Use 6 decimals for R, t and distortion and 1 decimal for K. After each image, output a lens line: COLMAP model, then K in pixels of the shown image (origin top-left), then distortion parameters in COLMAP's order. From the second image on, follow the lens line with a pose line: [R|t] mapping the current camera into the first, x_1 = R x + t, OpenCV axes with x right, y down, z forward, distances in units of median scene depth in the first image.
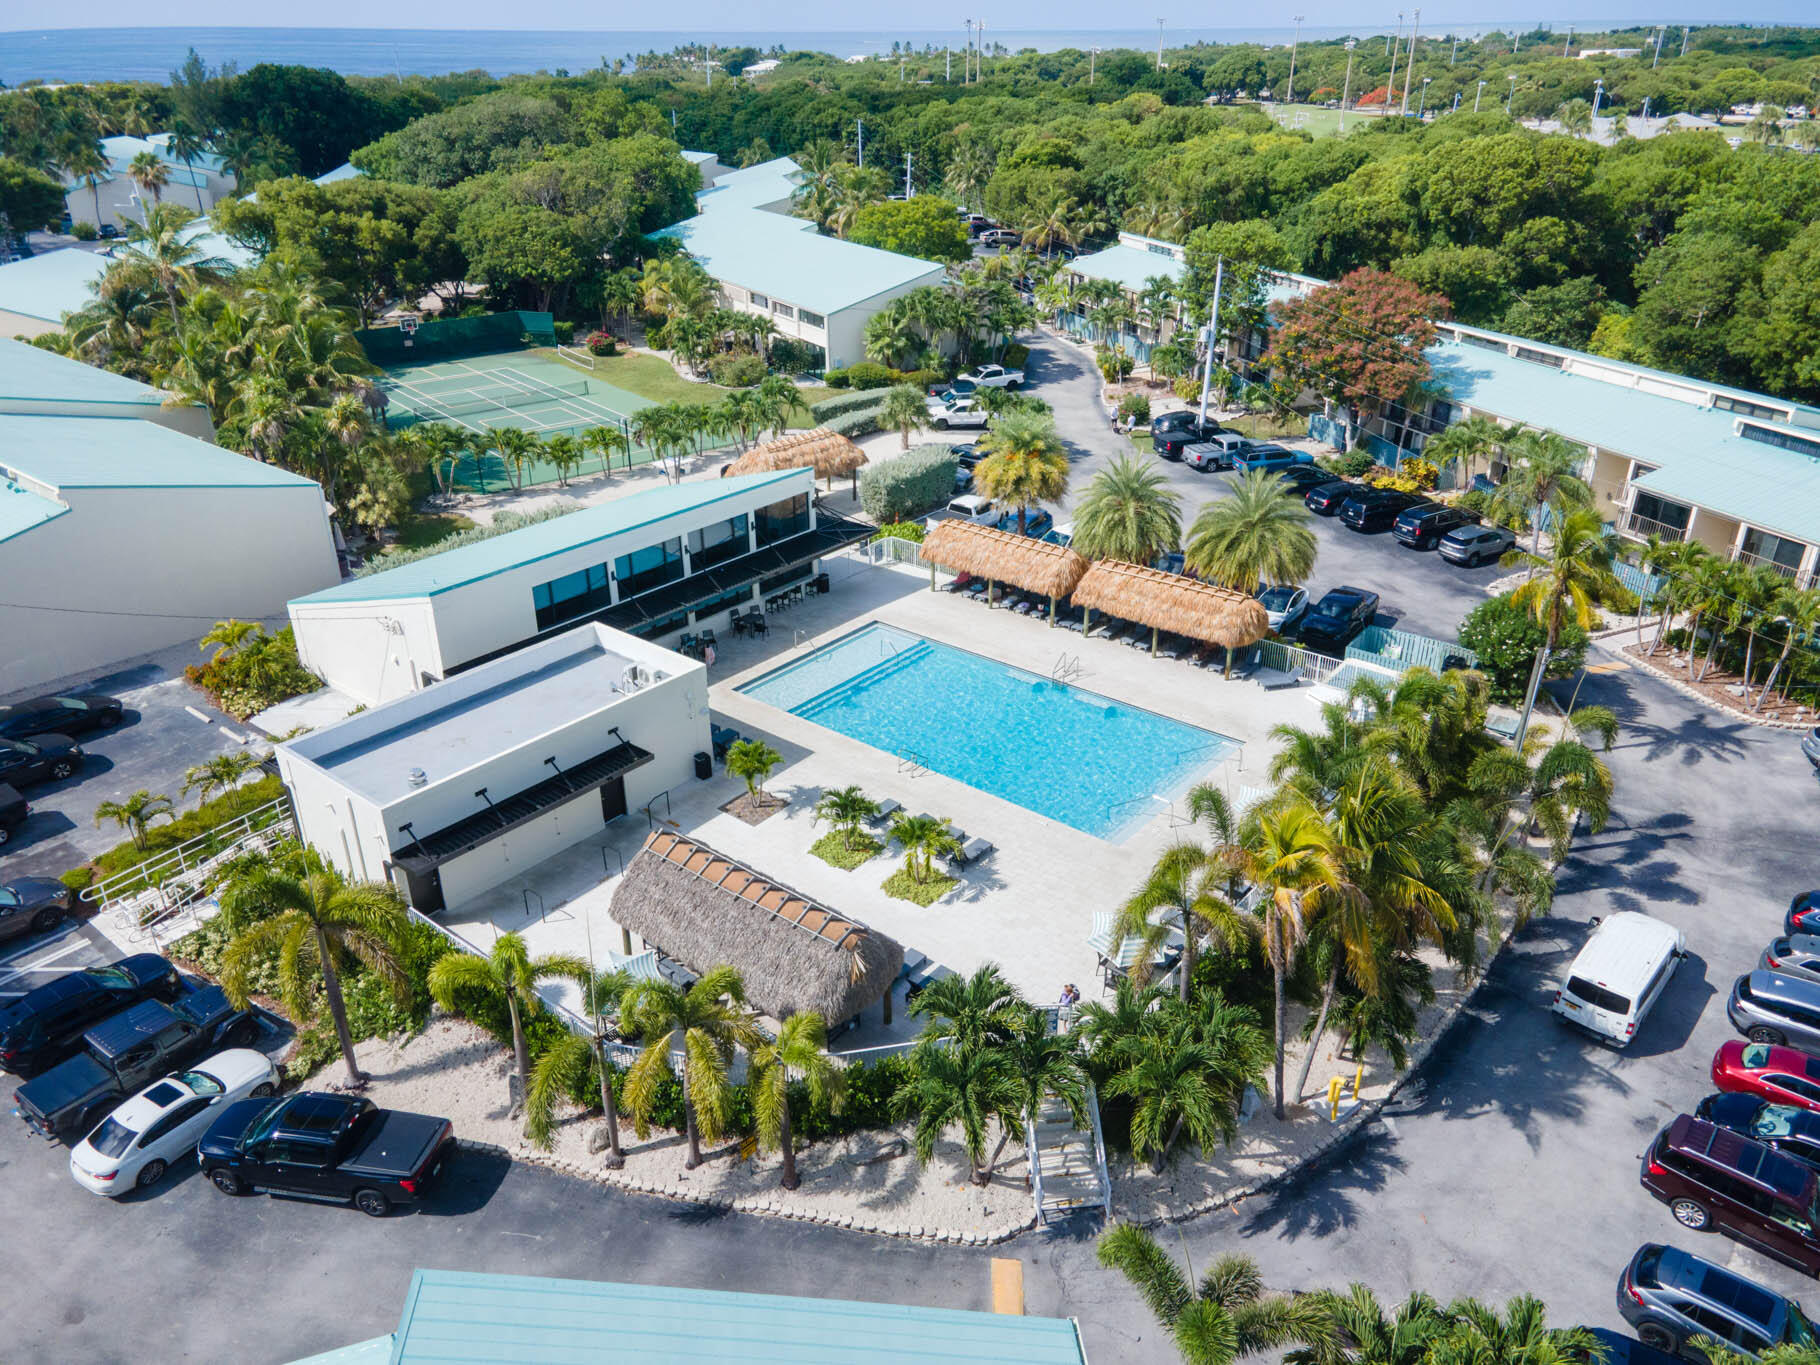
lens RADIAL K [[1333.3, 0, 919.1], [0, 1333.3, 683.2], [0, 0, 1]] dist [0.022959, 0.035071]
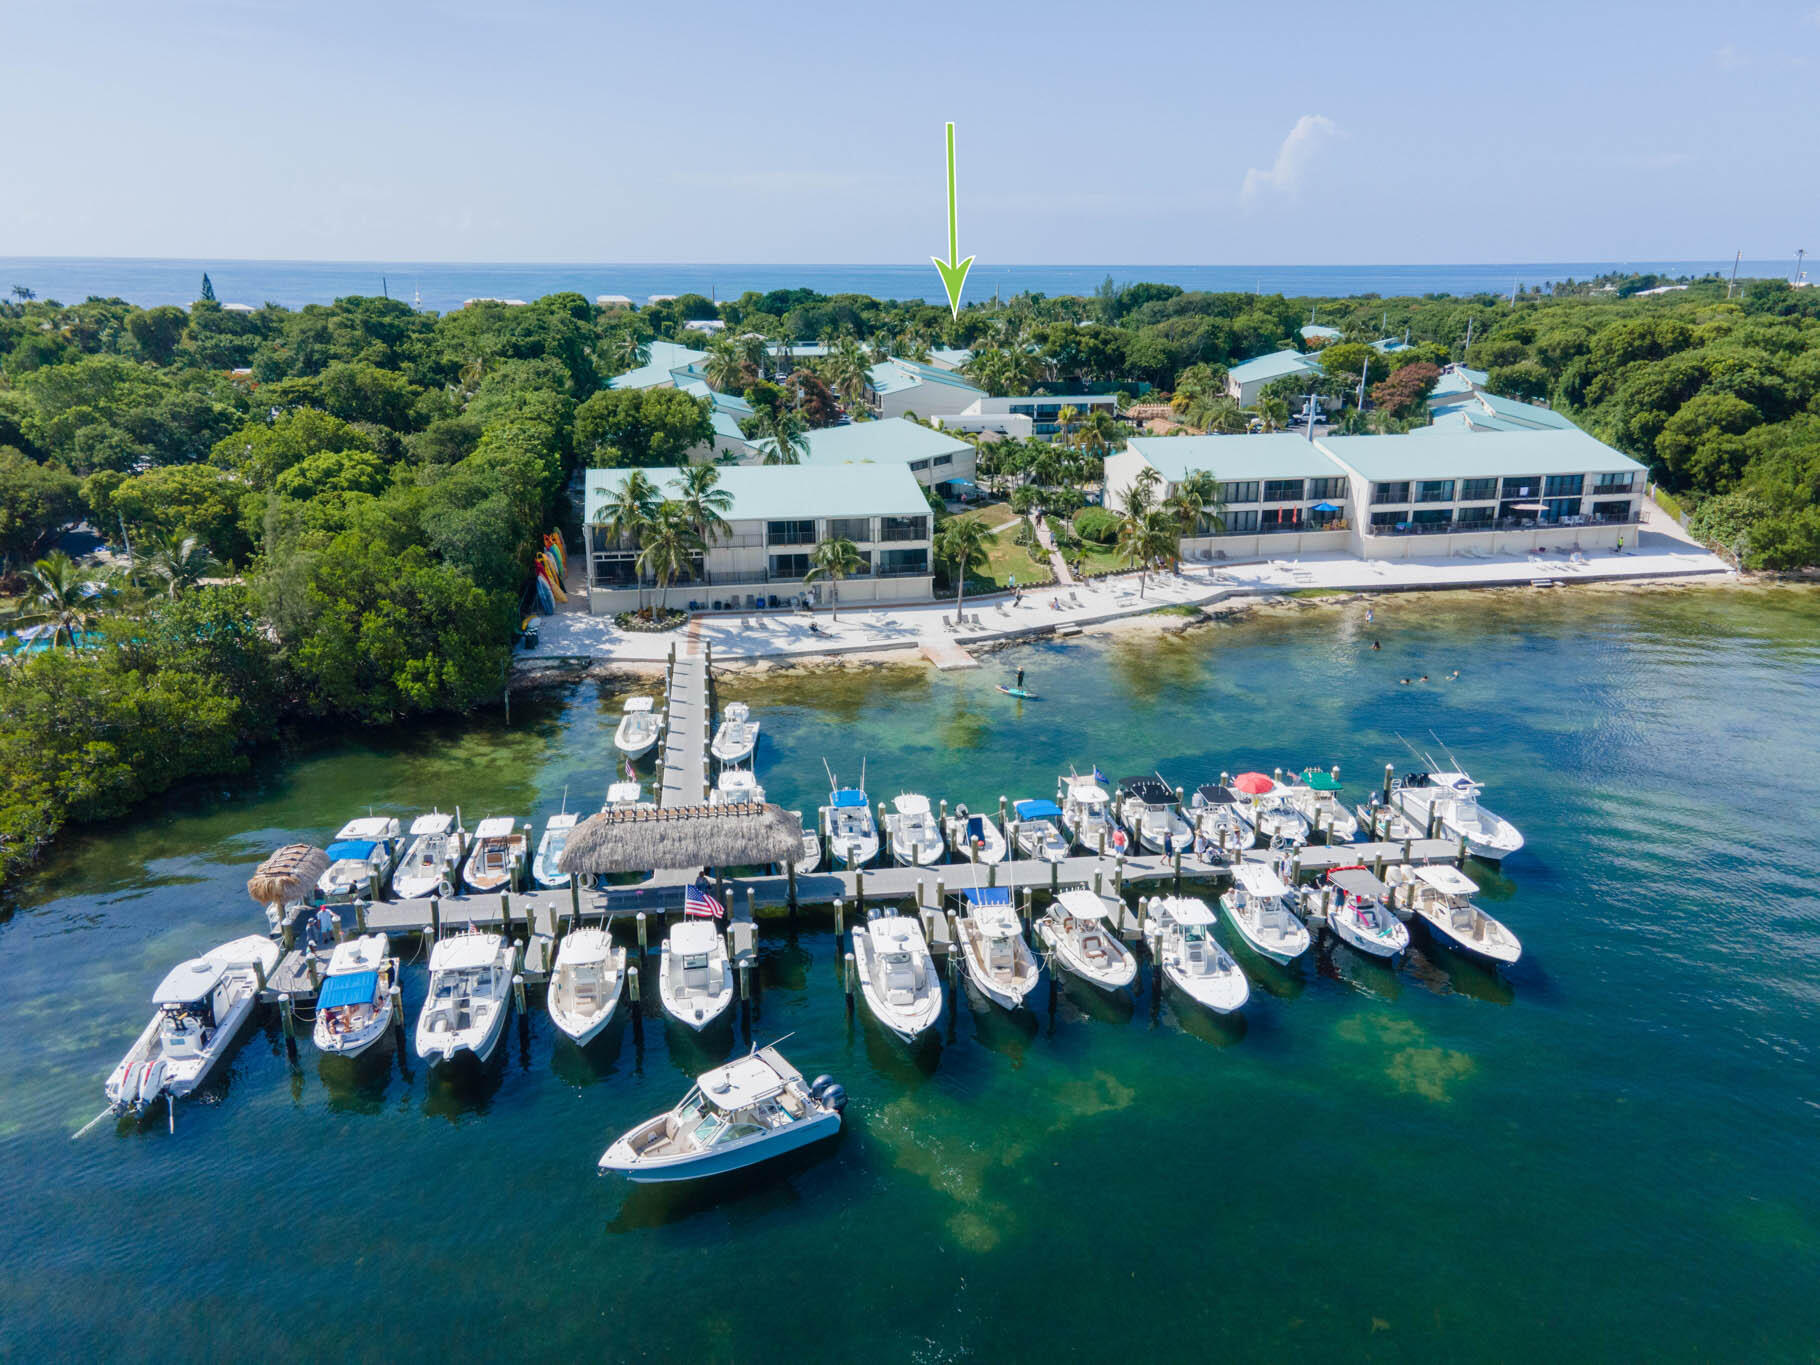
lens RADIAL K [[1333.3, 0, 908.6], [0, 1333.3, 679.7], [0, 0, 1]] dist [0.022959, 0.035071]
pose [[0.772944, 0.196225, -0.603368, 1.085716], [-0.284091, 0.957354, -0.052587, 0.539896], [0.567318, 0.212058, 0.795727, -1.116204]]
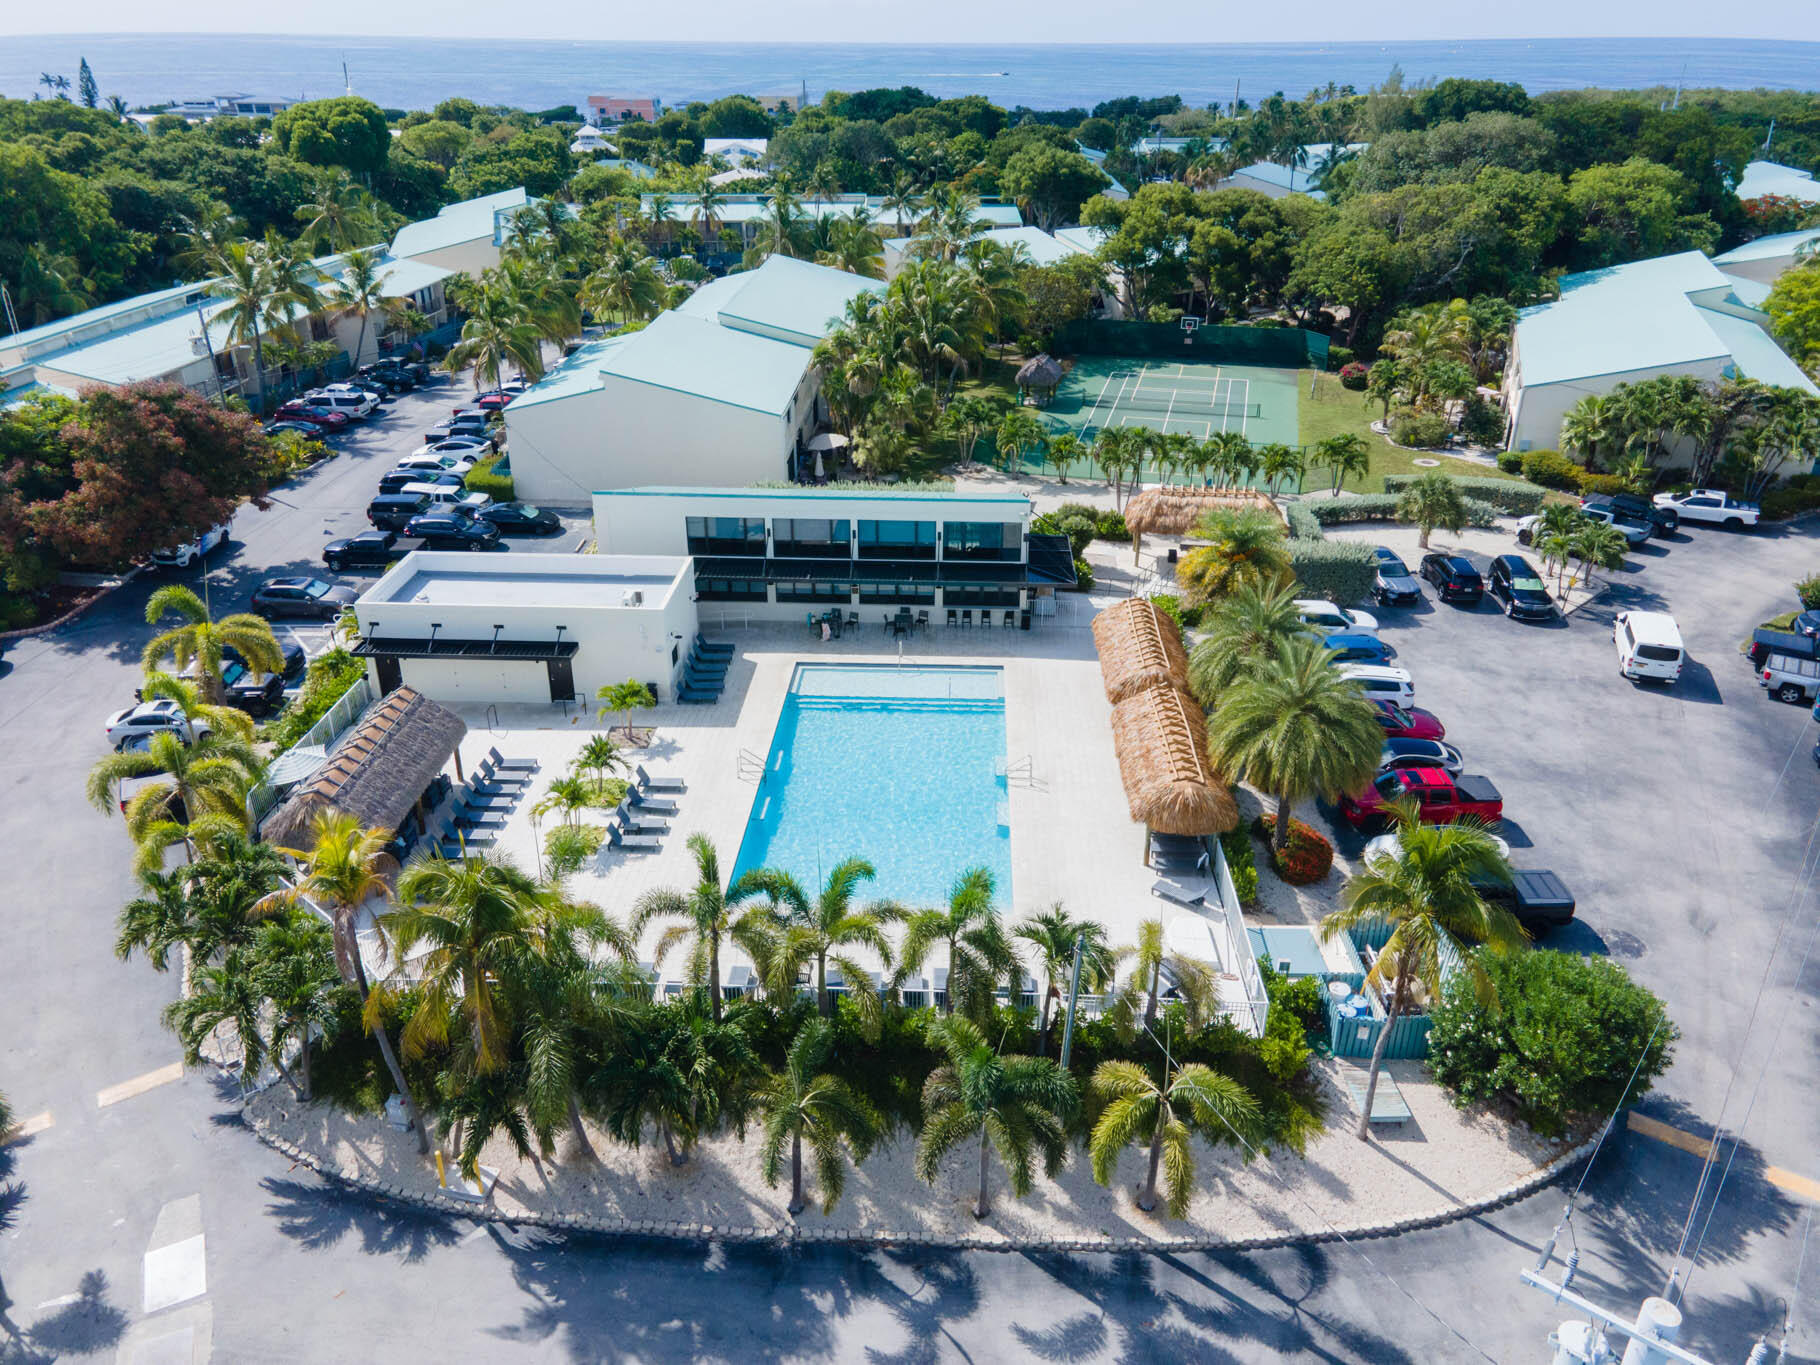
lens RADIAL K [[1333.3, 0, 910.3], [0, 1333.3, 680.6], [0, 0, 1]] dist [0.022959, 0.035071]
pose [[0.597494, 0.352669, -0.720156, 0.437074], [-0.357690, 0.921011, 0.154265, -0.113621], [0.717676, 0.165420, 0.676445, 0.213145]]
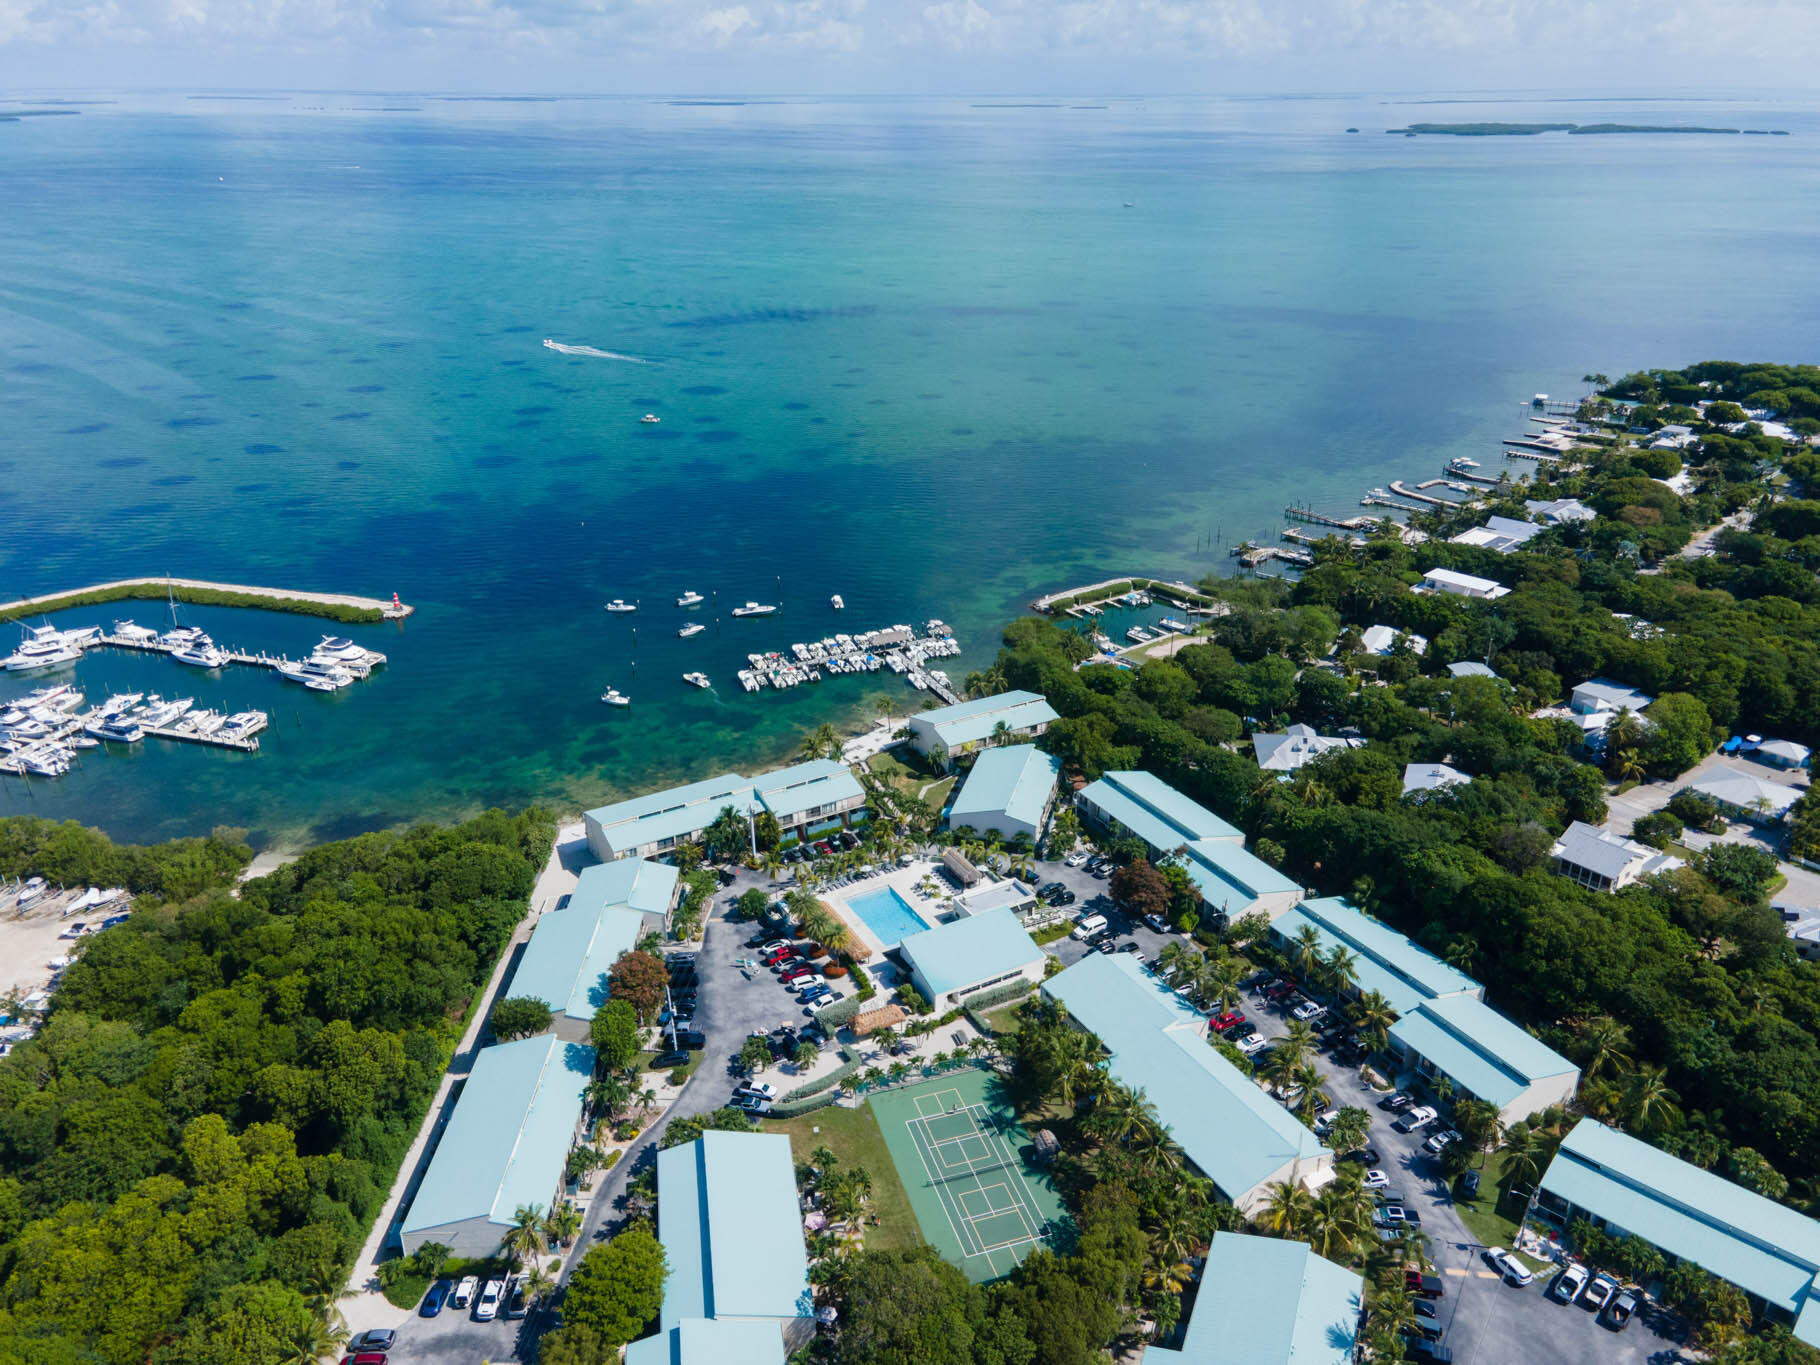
lens RADIAL K [[1333.3, 0, 926.2], [0, 1333.3, 677.4], [0, 0, 1]] dist [0.022959, 0.035071]
pose [[-0.932266, -0.142742, 0.332423, -0.834119], [0.163327, 0.653835, 0.738799, -2.214525], [-0.322807, 0.743051, -0.586235, 1.750391]]
